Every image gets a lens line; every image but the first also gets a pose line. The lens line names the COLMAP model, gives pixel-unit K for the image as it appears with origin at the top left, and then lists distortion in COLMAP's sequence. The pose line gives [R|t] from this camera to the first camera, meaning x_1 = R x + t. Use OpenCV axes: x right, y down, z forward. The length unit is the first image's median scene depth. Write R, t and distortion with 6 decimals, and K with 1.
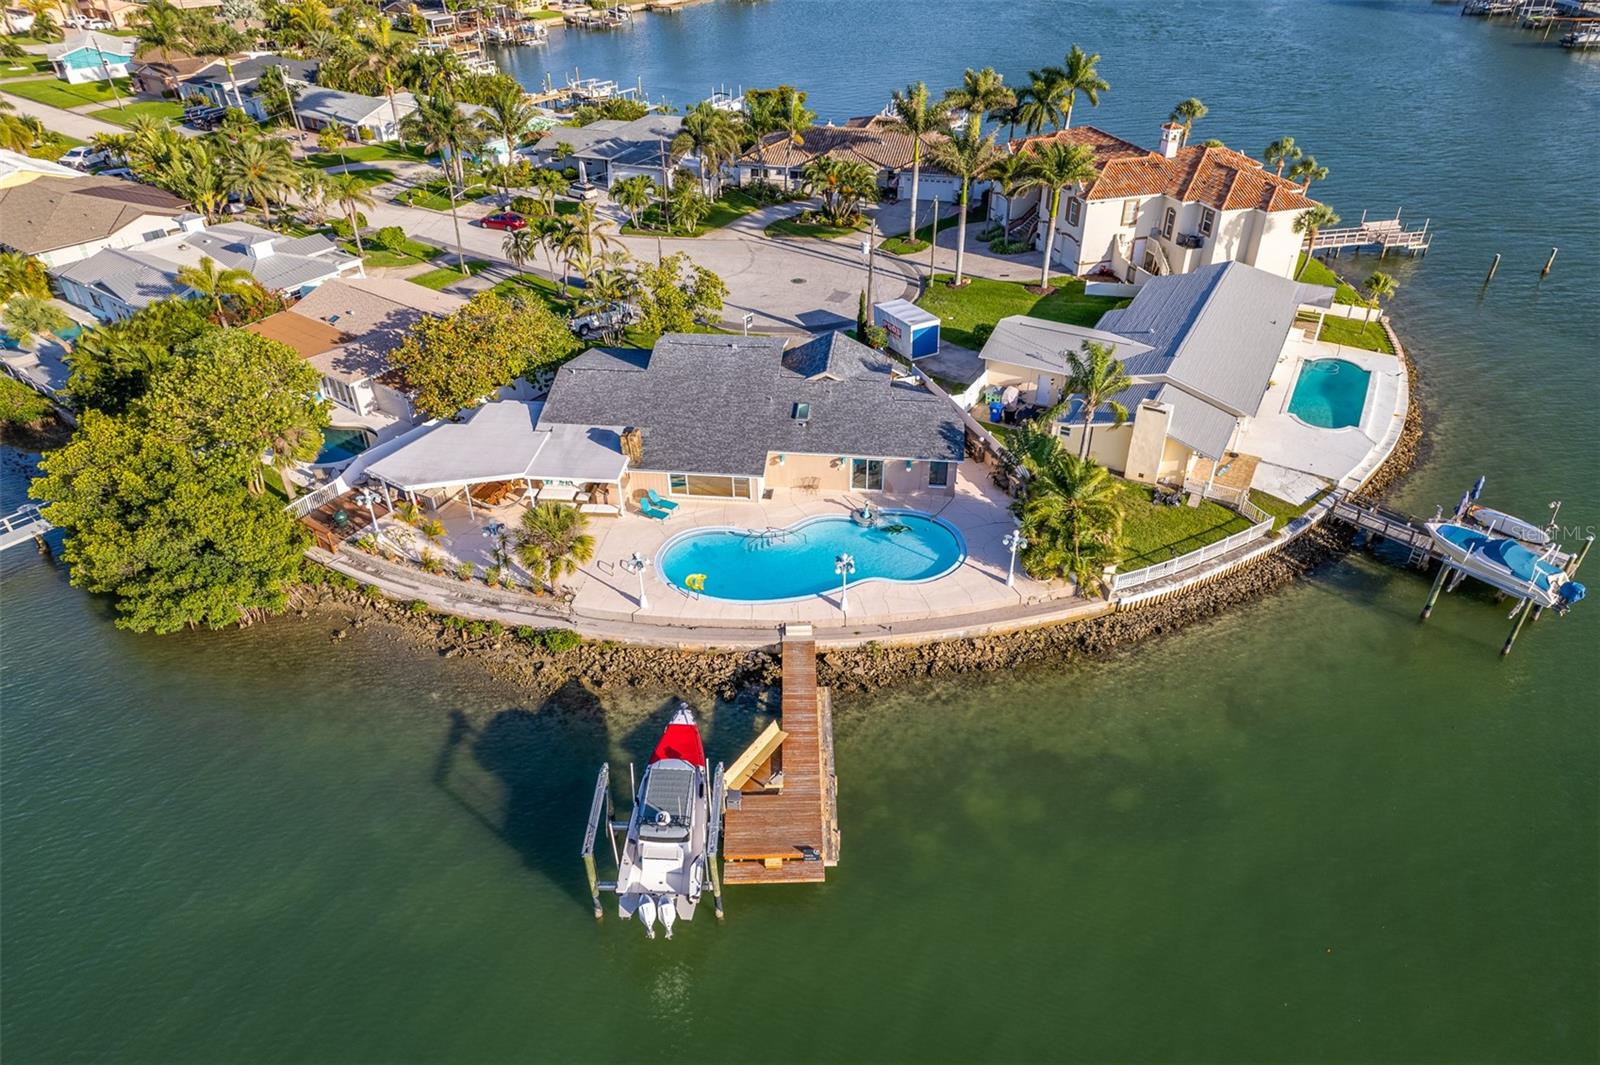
lens RADIAL K [[1039.4, 0, 800.0], [0, 1039.4, 532.5], [0, 0, 1]] dist [-0.018428, -0.000132]
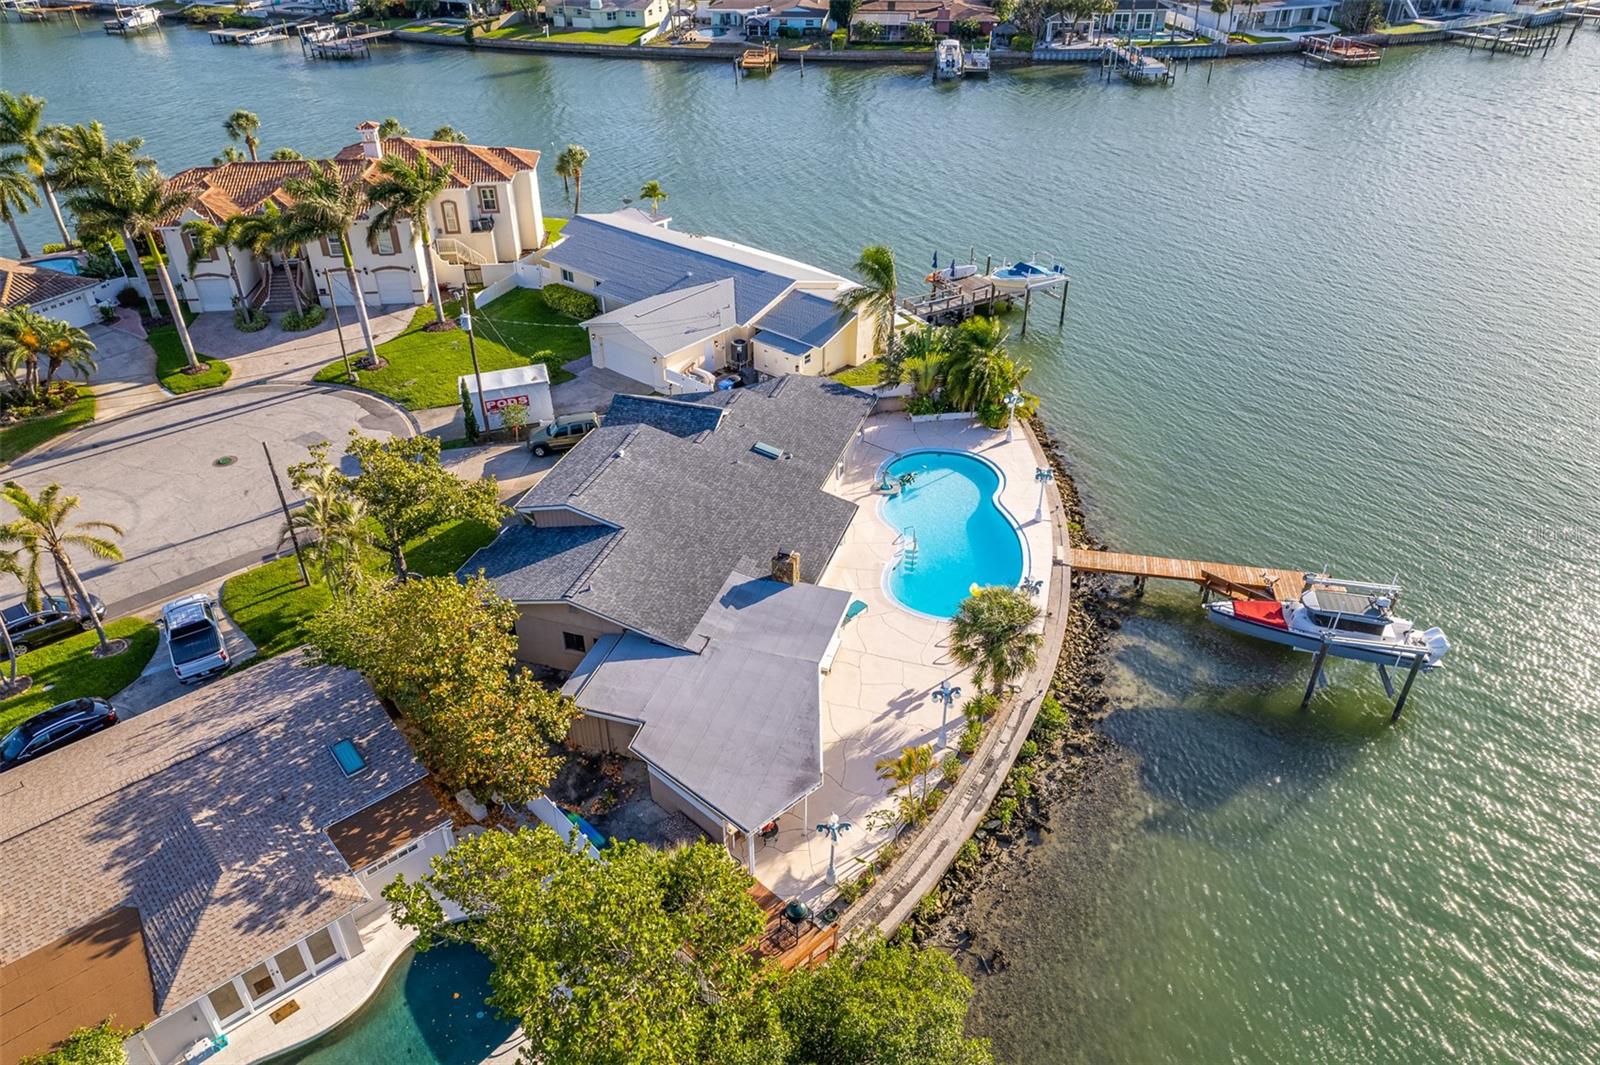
lens RADIAL K [[1098.3, 0, 782.2], [0, 1098.3, 578.2], [0, 0, 1]] dist [-0.060501, 0.080465]
pose [[0.207549, -0.556683, 0.804380, -0.901540], [0.547029, 0.747747, 0.376343, -0.426042], [-0.810977, 0.361910, 0.459716, 0.690988]]
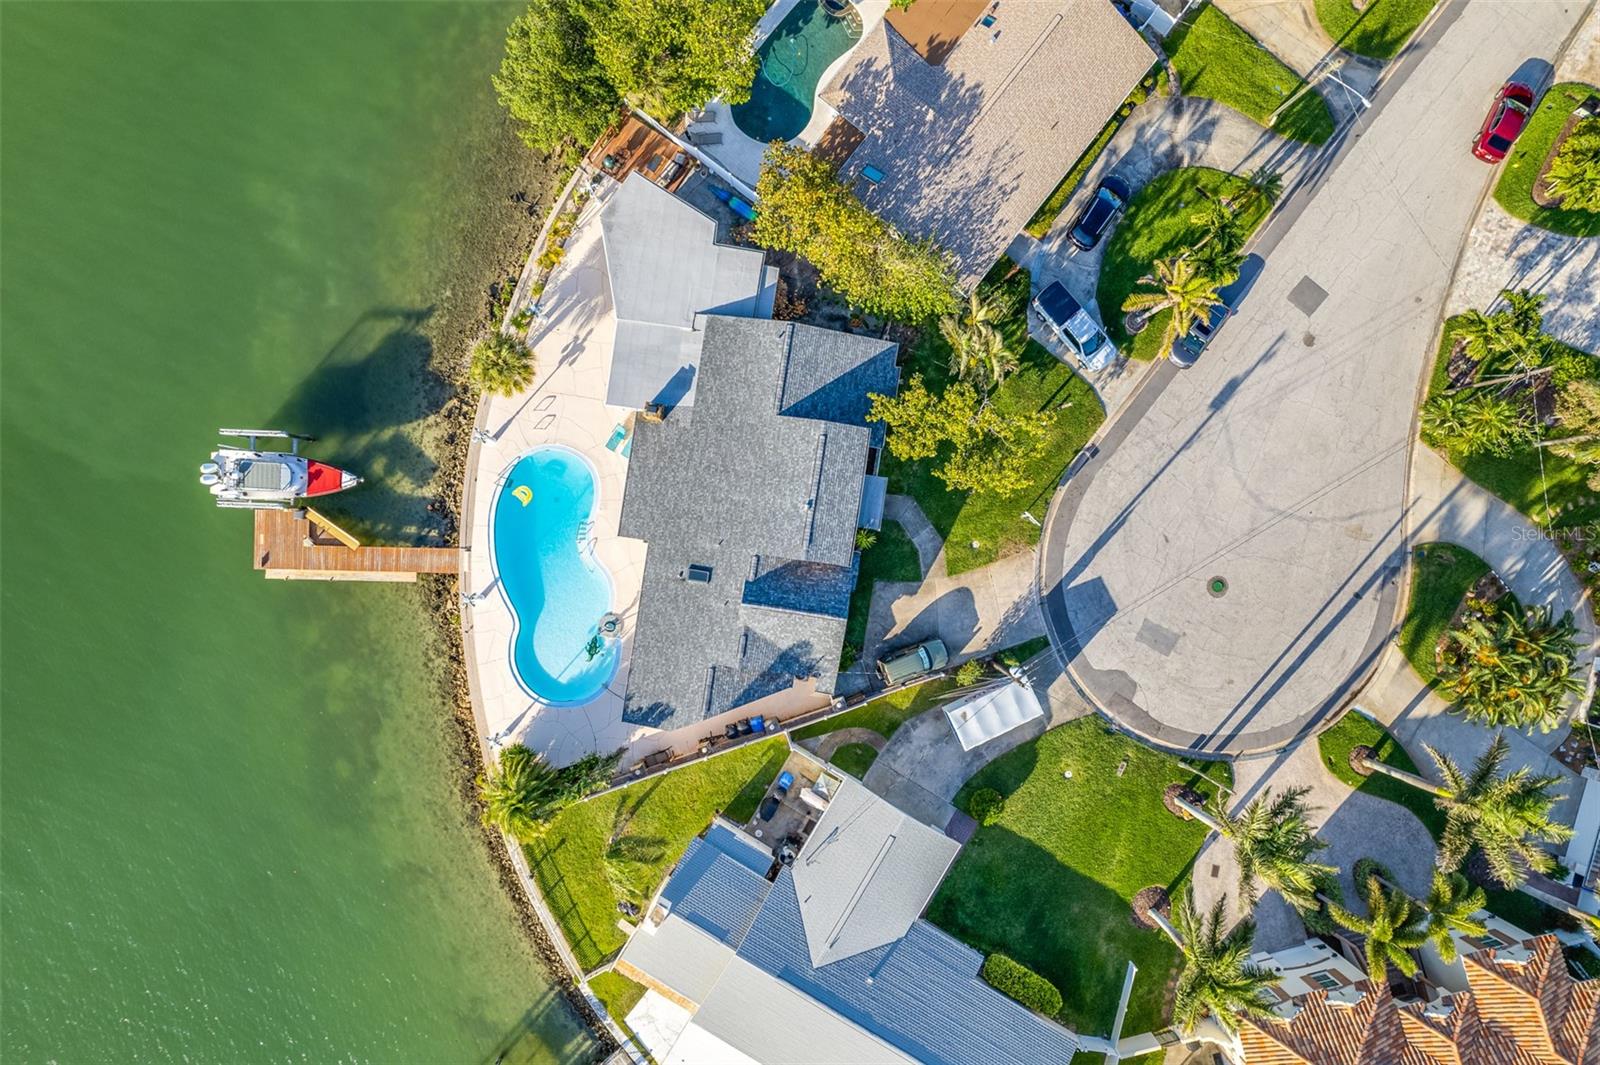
lens RADIAL K [[1039.4, 0, 800.0], [0, 1039.4, 532.5], [0, 0, 1]] dist [-0.018428, -0.000132]
pose [[-0.035309, 0.999304, 0.012051, -0.063938], [-0.549288, -0.029479, 0.835113, -1.151873], [0.834887, 0.022868, 0.549947, 0.599132]]
